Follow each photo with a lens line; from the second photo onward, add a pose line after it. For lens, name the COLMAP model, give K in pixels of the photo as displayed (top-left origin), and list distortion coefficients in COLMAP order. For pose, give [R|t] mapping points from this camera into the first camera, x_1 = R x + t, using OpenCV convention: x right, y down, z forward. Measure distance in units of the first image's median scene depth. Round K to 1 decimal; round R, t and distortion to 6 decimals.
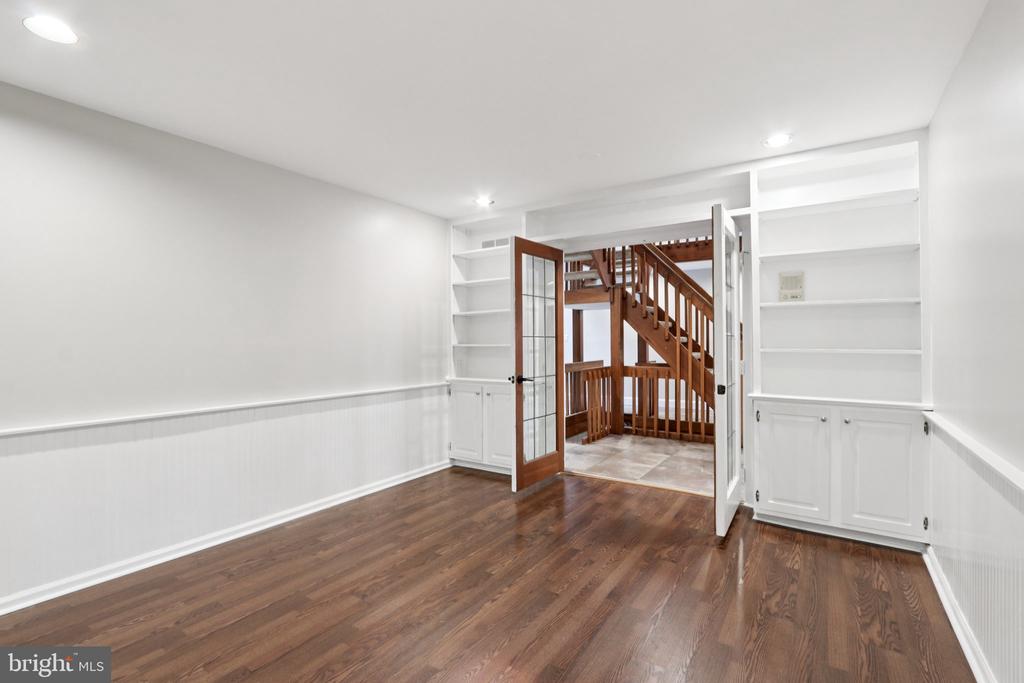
lens RADIAL K [[471.2, 0, 510.9], [0, 471.2, 340.8], [0, 0, 1]] dist [-0.020046, 0.001475]
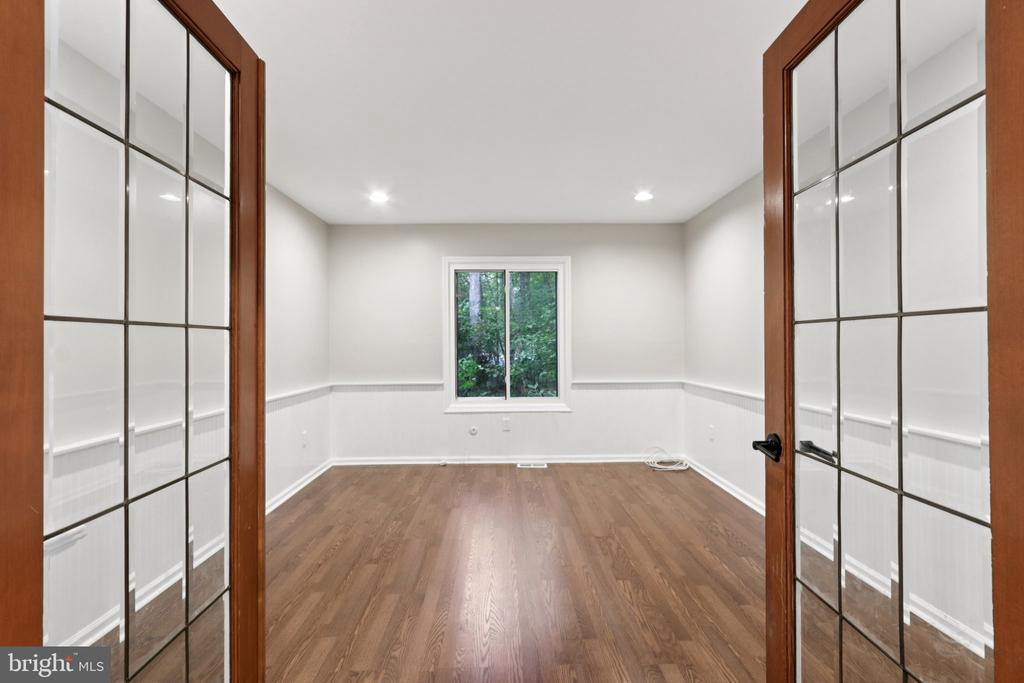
lens RADIAL K [[471.2, 0, 511.6], [0, 471.2, 341.4], [0, 0, 1]] dist [-0.020046, 0.001475]
pose [[-0.814128, 0.005560, -0.580658, 0.569303], [0.007770, 0.999969, -0.001319, 0.004515], [0.580633, -0.005586, -0.814146, 1.736316]]
